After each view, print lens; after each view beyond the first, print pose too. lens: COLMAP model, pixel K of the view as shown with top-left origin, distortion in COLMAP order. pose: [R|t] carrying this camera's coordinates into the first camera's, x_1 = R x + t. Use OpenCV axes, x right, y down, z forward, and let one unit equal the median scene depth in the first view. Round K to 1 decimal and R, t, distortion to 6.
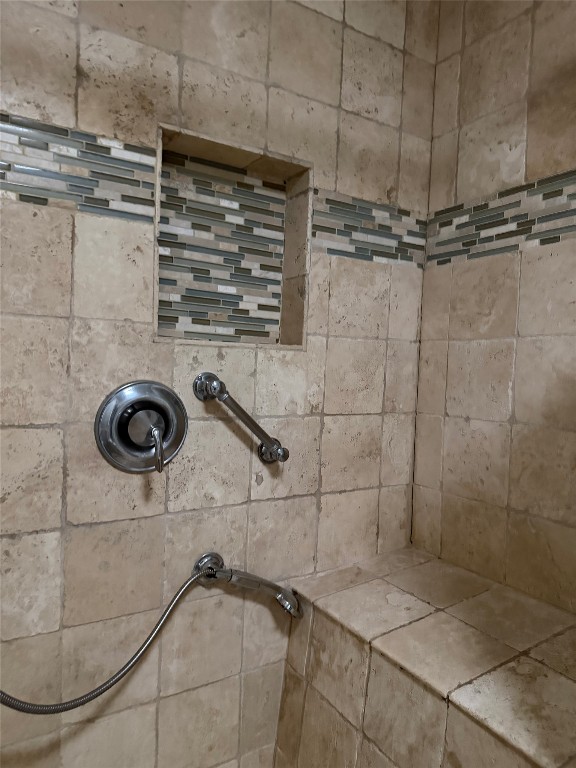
lens RADIAL K [[538.1, 0, 290.2], [0, 538.1, 386.3], [0, 0, 1]] dist [0.043112, -0.060394]
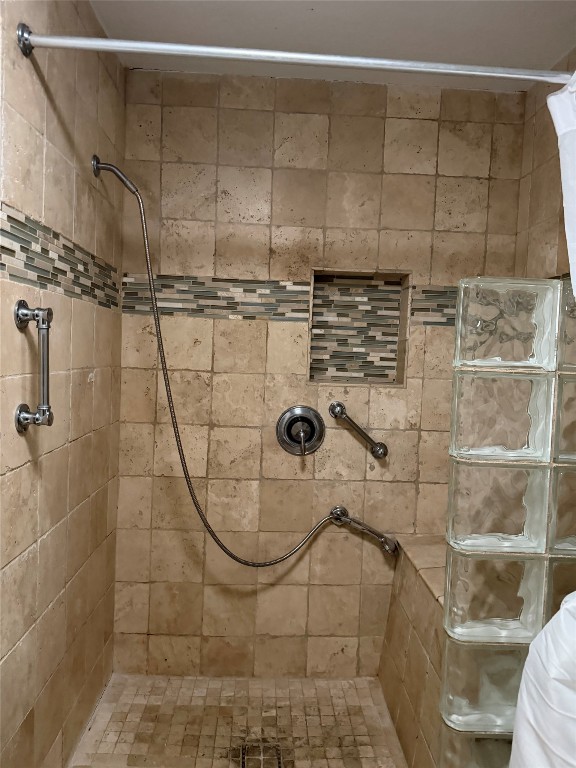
lens RADIAL K [[538.1, 0, 287.7], [0, 538.1, 379.6], [0, 0, 1]] dist [0.043112, -0.060394]
pose [[0.874823, 0.018584, -0.484087, 0.497402], [-0.024448, 0.999684, -0.005803, -0.075769], [0.483826, 0.016912, 0.875001, -0.549345]]
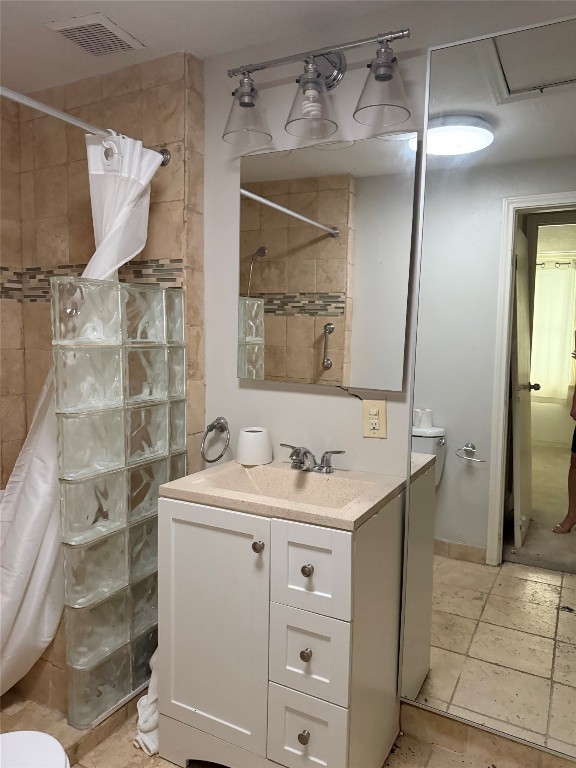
lens RADIAL K [[538.1, 0, 283.0], [0, 538.1, 381.7], [0, 0, 1]] dist [0.043112, -0.060394]
pose [[0.871743, -0.071804, 0.484673, 0.149587], [0.033906, 0.995673, 0.086523, -0.117142], [-0.488788, -0.058993, 0.870406, -0.898352]]
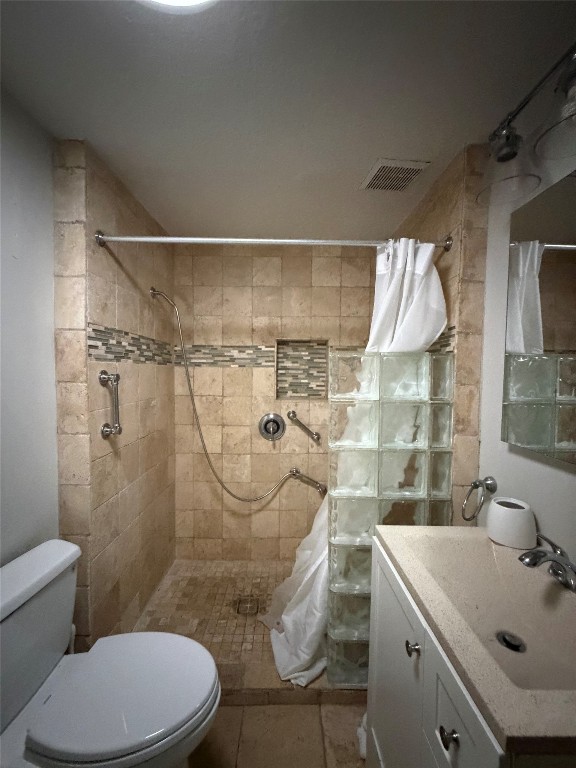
lens RADIAL K [[306.3, 0, 289.3], [0, 306.3, 382.5], [0, 0, 1]] dist [-0.004168, 0.001885]
pose [[0.856584, -0.012378, -0.515858, 0.703767], [0.003188, 0.999820, -0.018697, -0.143850], [0.515997, 0.014371, 0.856470, -0.515364]]
